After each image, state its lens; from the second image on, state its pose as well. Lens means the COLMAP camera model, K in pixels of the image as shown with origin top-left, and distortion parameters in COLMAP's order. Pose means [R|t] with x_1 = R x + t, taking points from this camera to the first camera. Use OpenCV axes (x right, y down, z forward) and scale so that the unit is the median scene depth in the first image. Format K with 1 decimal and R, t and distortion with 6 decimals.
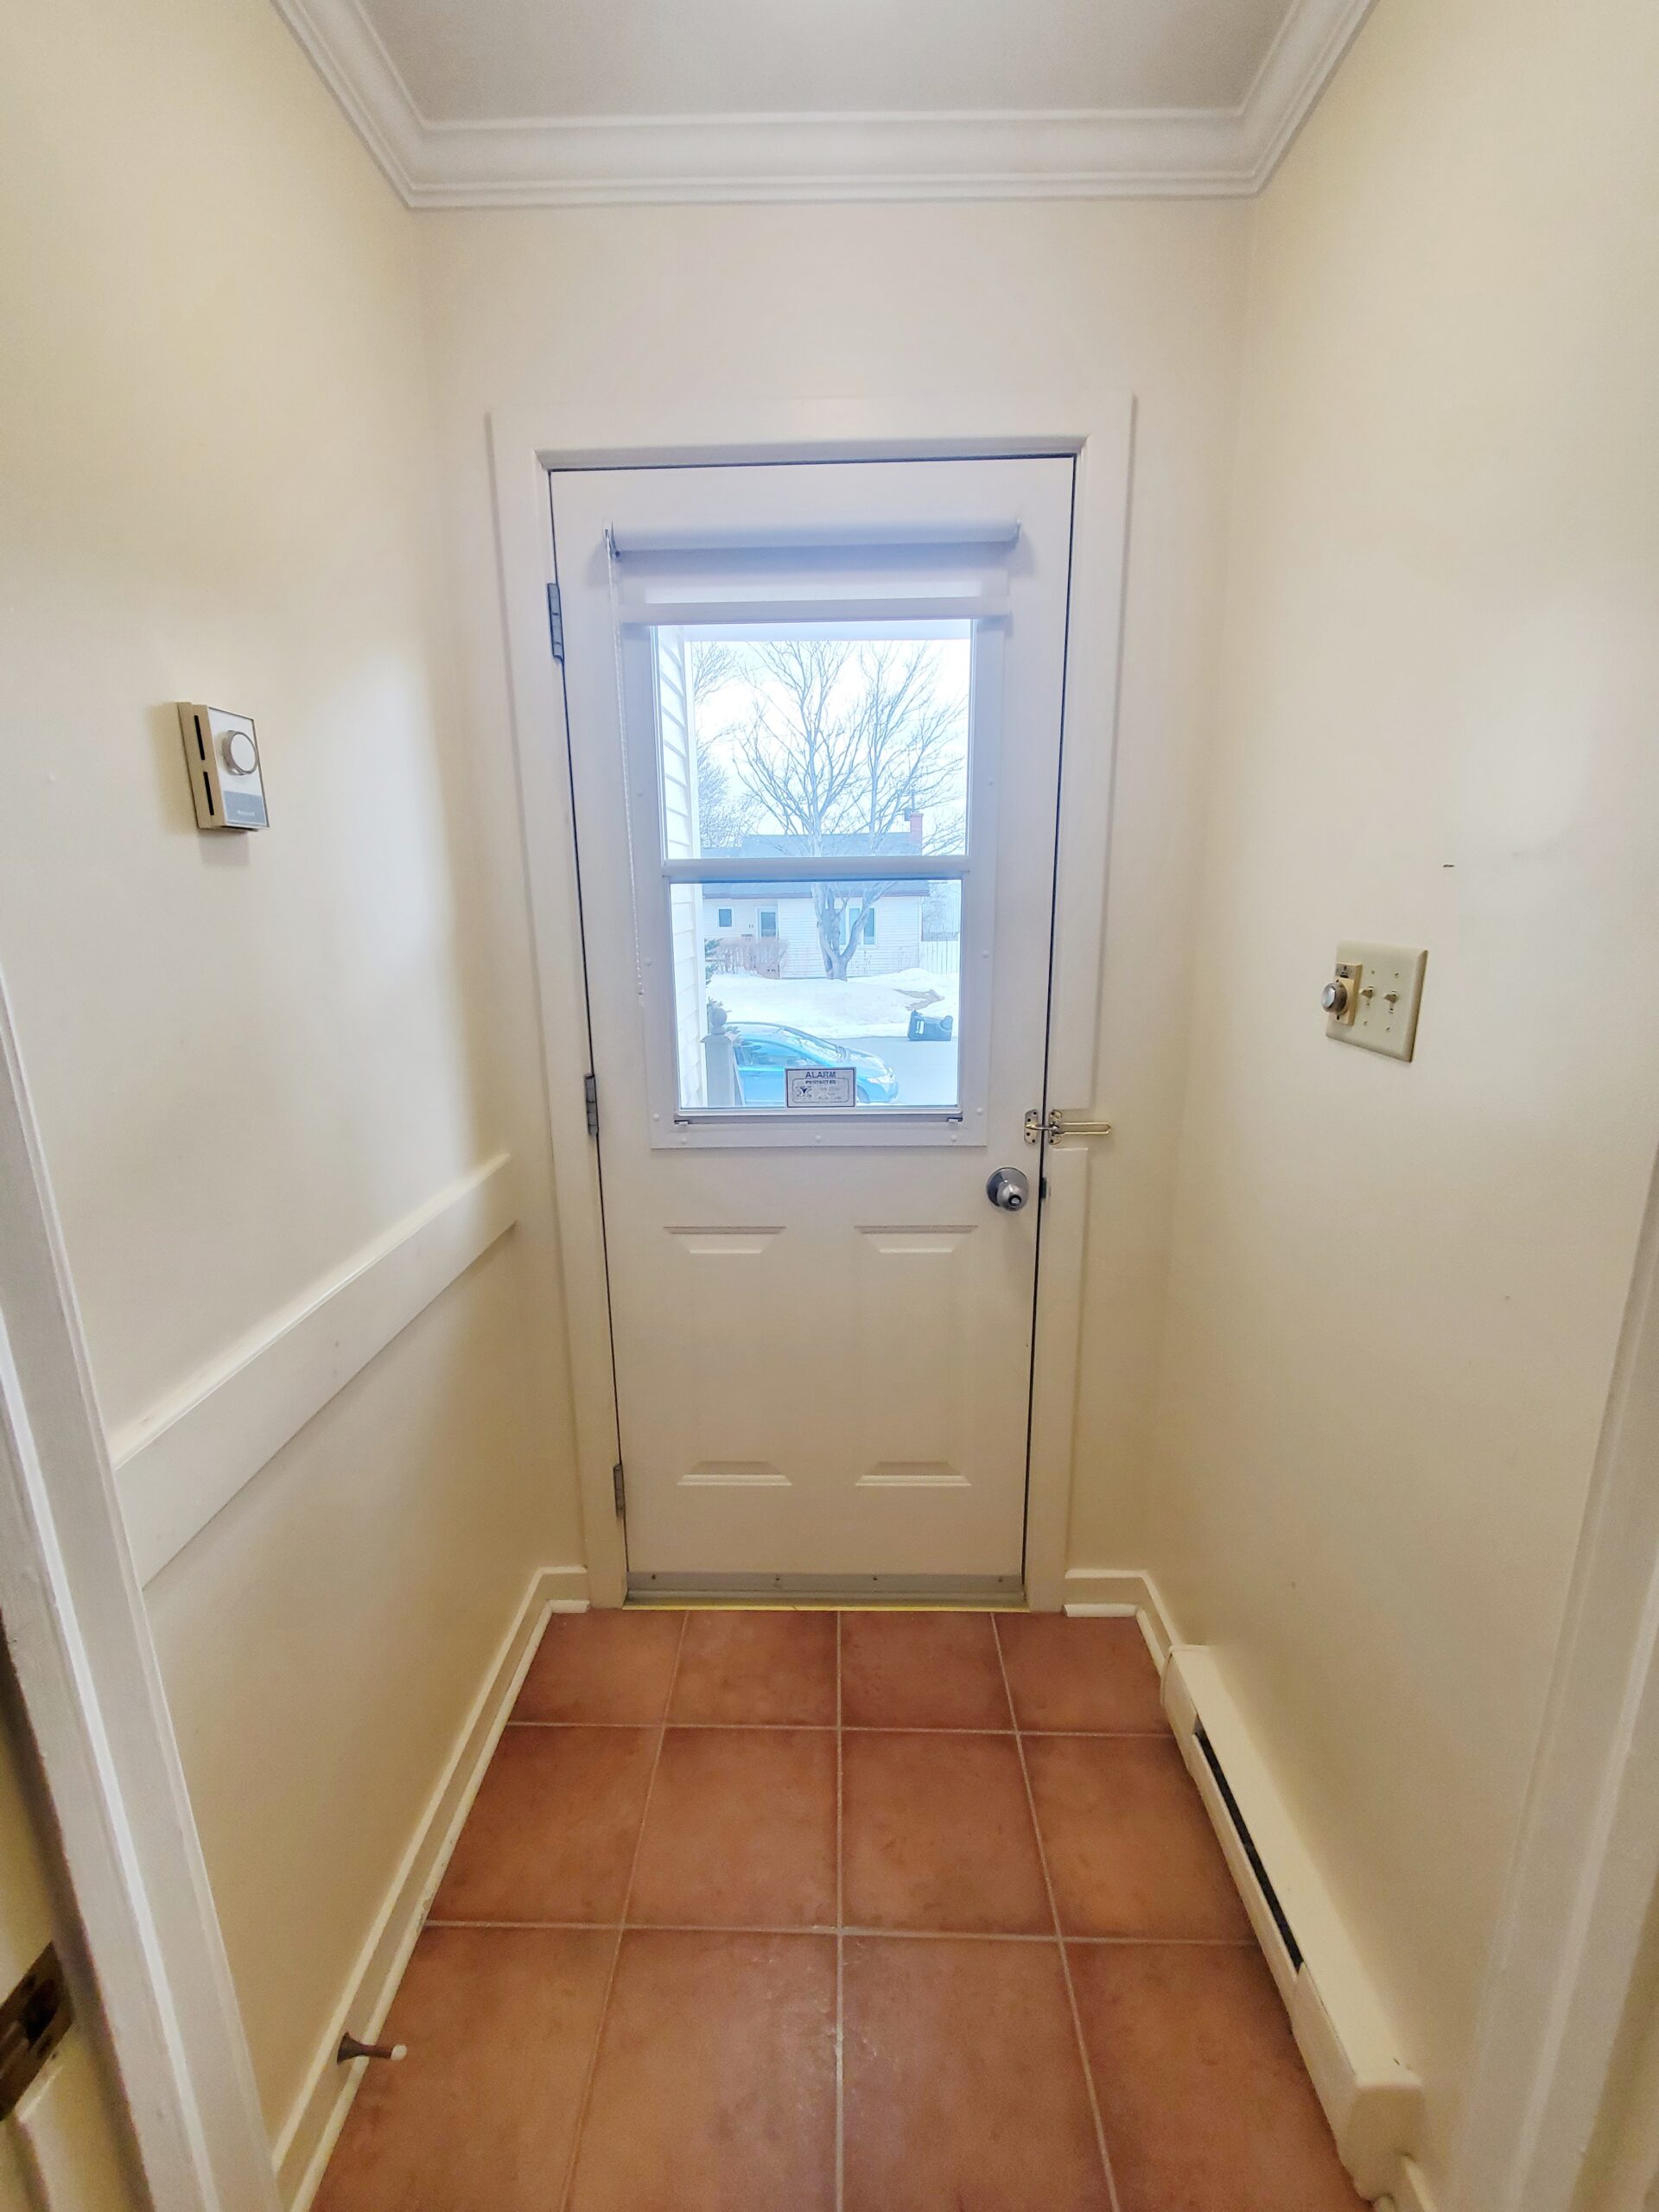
lens RADIAL K [[871.3, 0, 836.5], [0, 871.3, 1100.7], [0, 0, 1]] dist [0.003538, -0.002252]
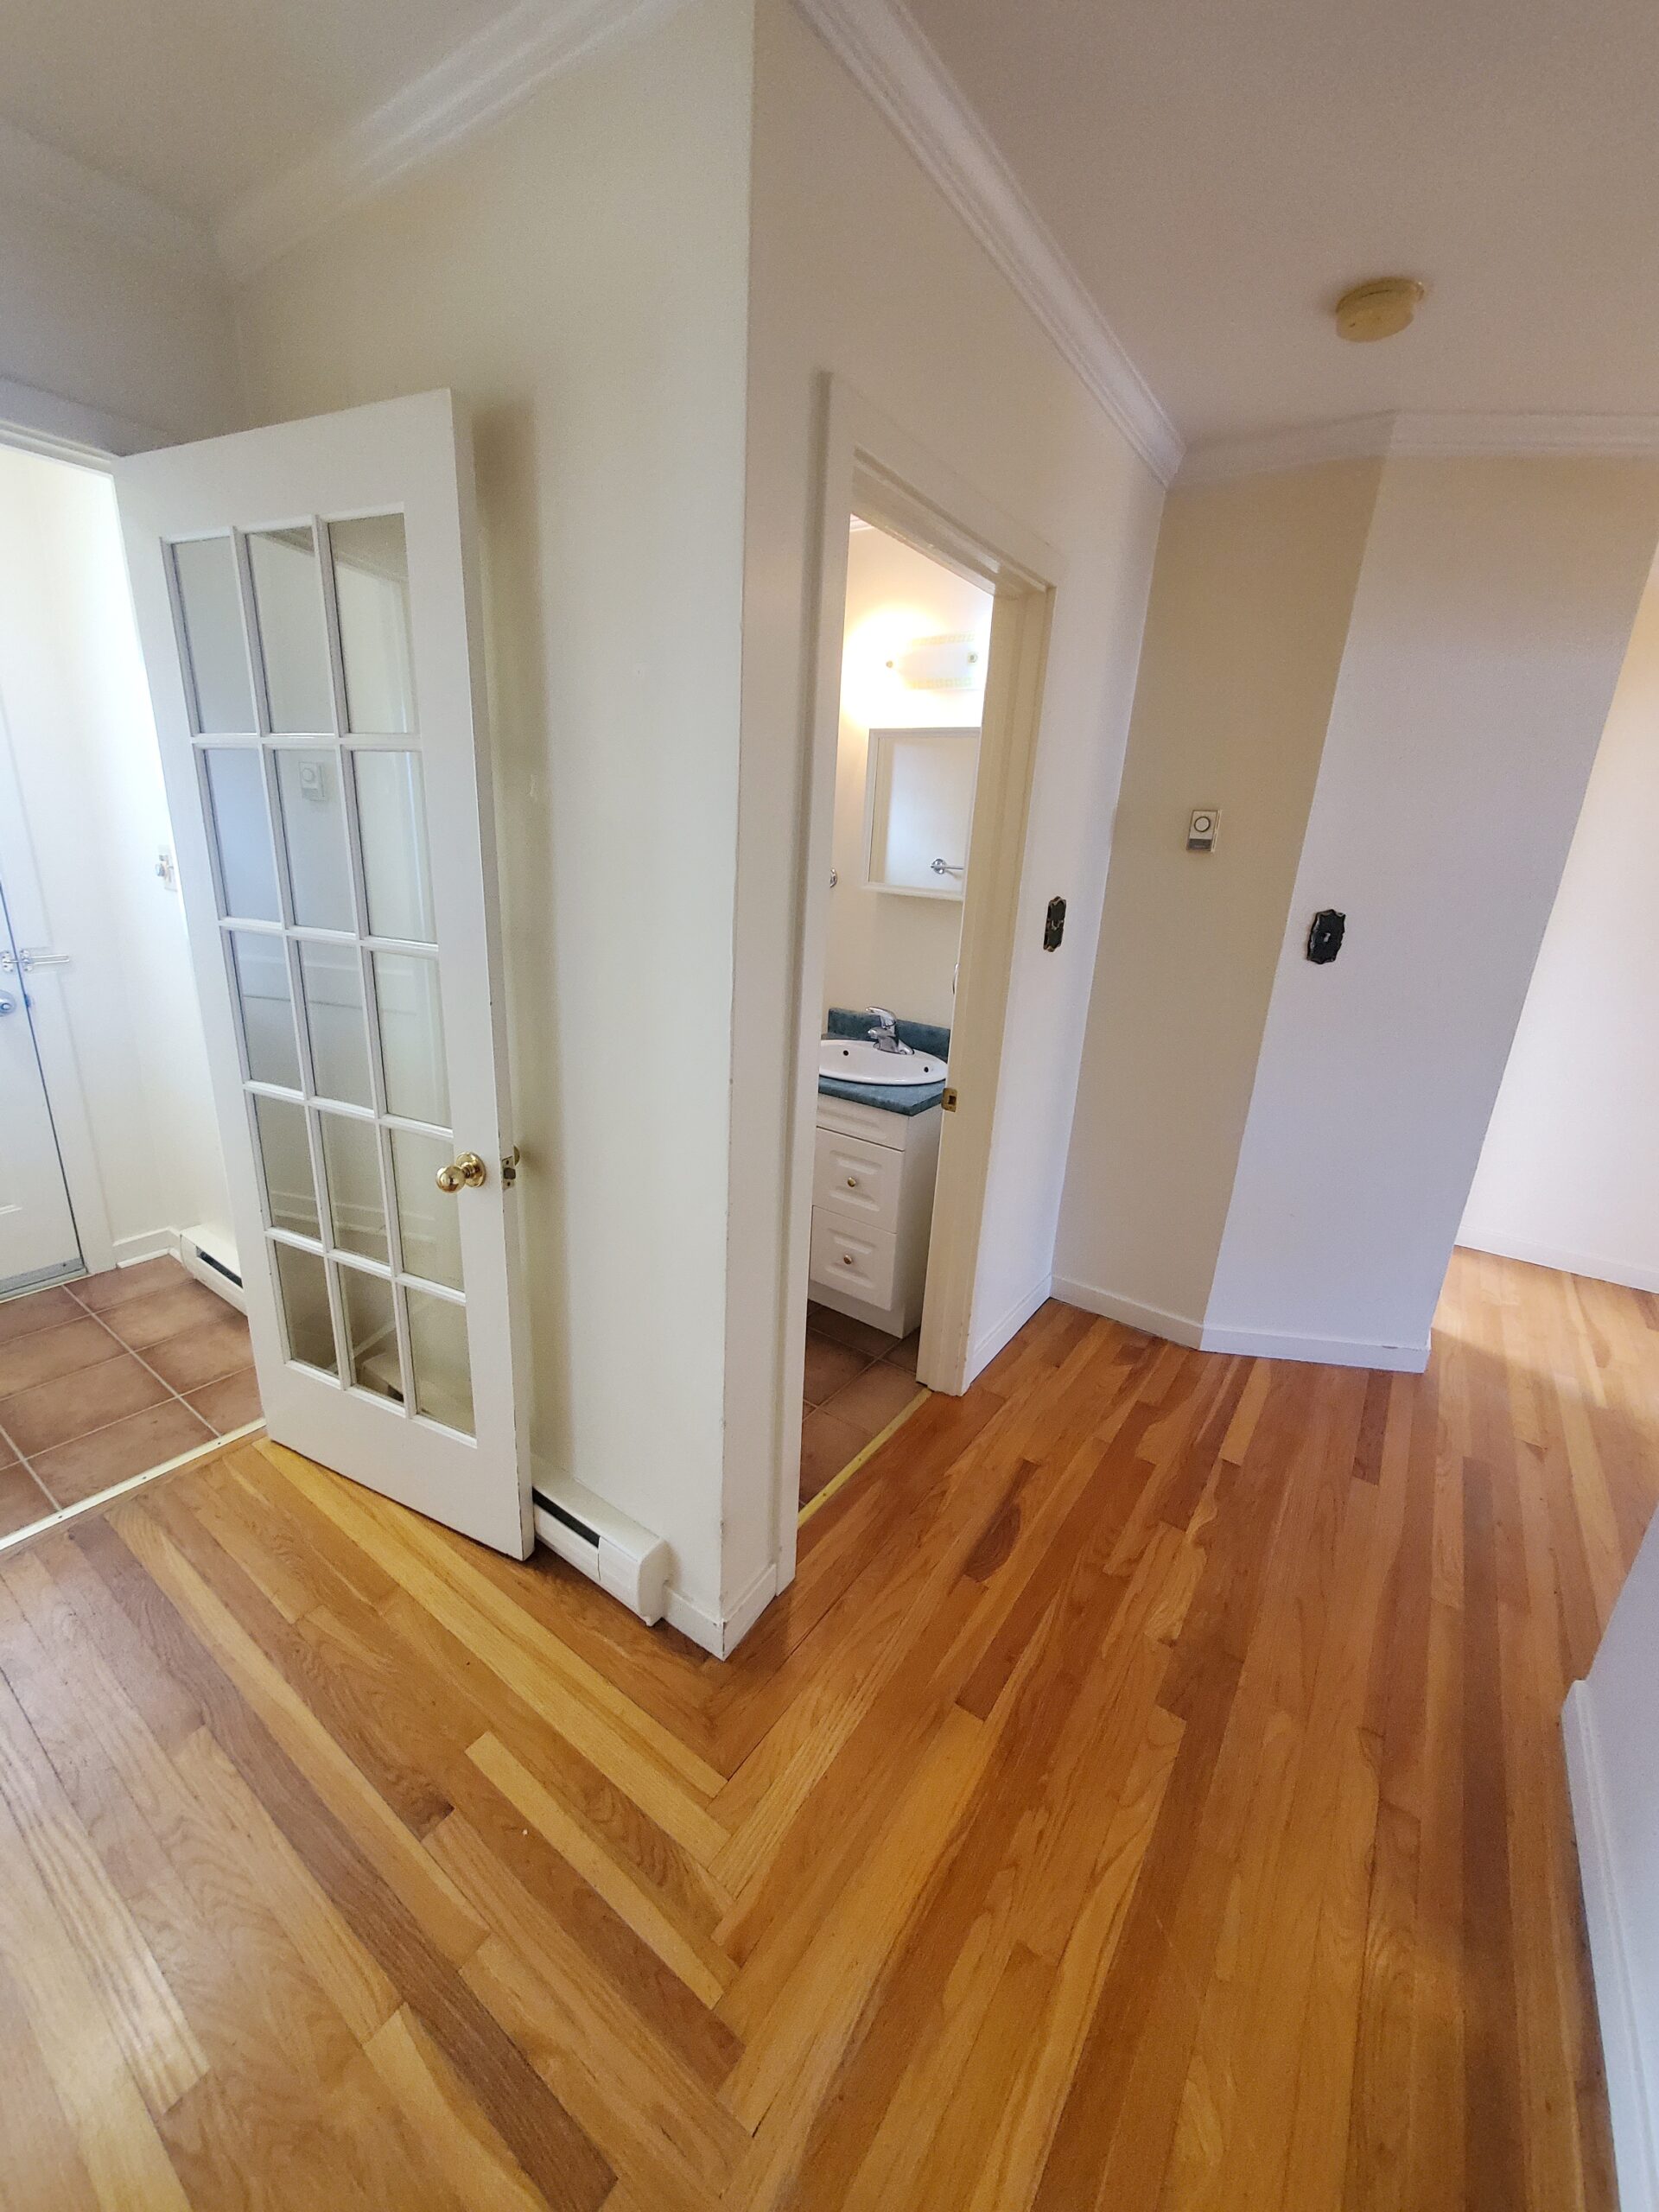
lens RADIAL K [[871.3, 0, 830.5], [0, 871.3, 1106.1], [0, 0, 1]] dist [0.003538, -0.002252]
pose [[0.567736, -0.203143, 0.797752, -0.245032], [0.130743, 0.979025, 0.156257, 0.235457], [-0.812762, 0.015588, 0.582387, -1.138514]]
